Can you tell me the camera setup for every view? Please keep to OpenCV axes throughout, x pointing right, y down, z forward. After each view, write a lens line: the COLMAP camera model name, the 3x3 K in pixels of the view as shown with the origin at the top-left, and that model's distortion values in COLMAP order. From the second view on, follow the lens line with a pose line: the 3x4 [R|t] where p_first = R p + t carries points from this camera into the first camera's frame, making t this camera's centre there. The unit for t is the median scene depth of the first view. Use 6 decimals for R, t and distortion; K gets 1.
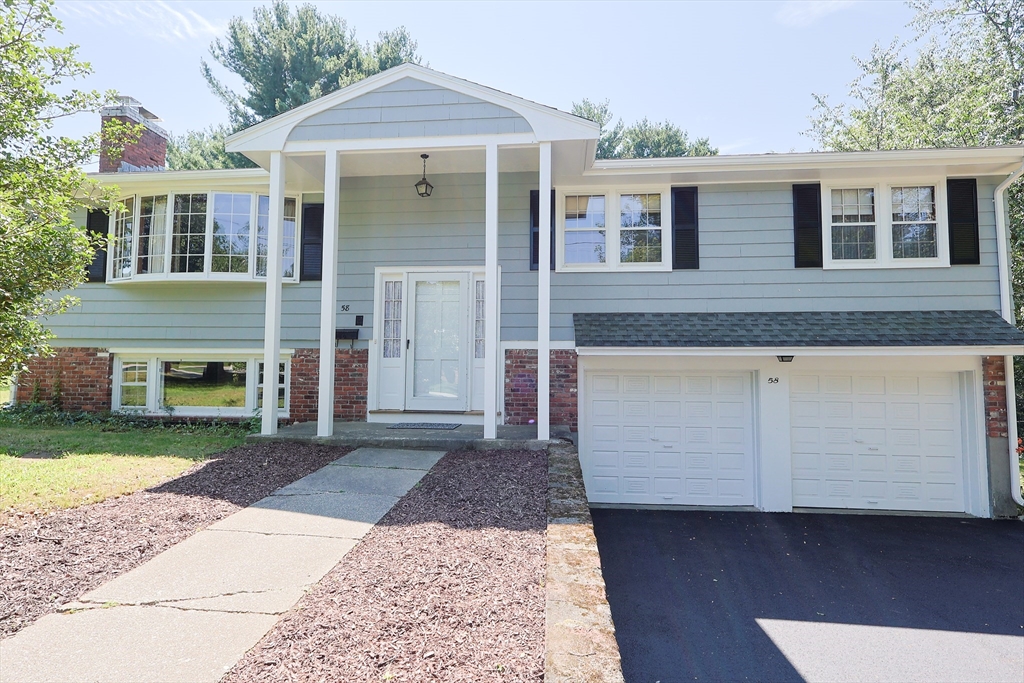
lens RADIAL K [[515.1, 0, 509.3], [0, 515.1, 342.7], [0, 0, 1]] dist [0.002111, 0.000138]
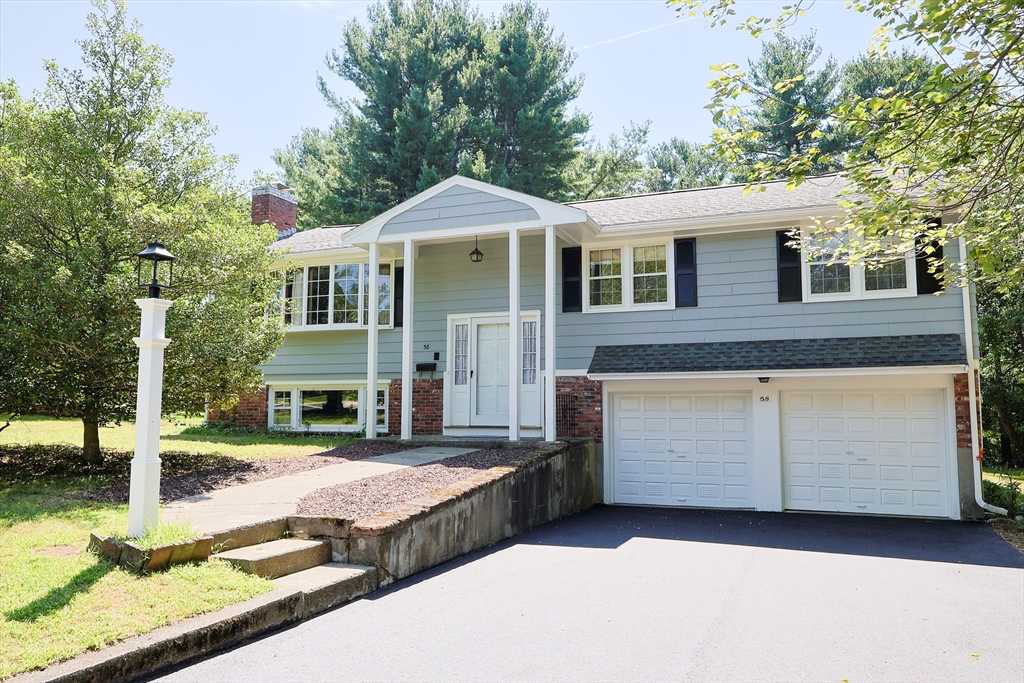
lens RADIAL K [[725.8, 0, 513.0], [0, 725.8, 341.2], [0, 0, 1]] dist [0.011426, 0.005716]
pose [[0.961996, -0.032213, -0.271158, 0.395517], [0.021610, 0.998884, -0.041997, -0.000456], [0.272208, 0.034541, 0.961618, -0.710511]]
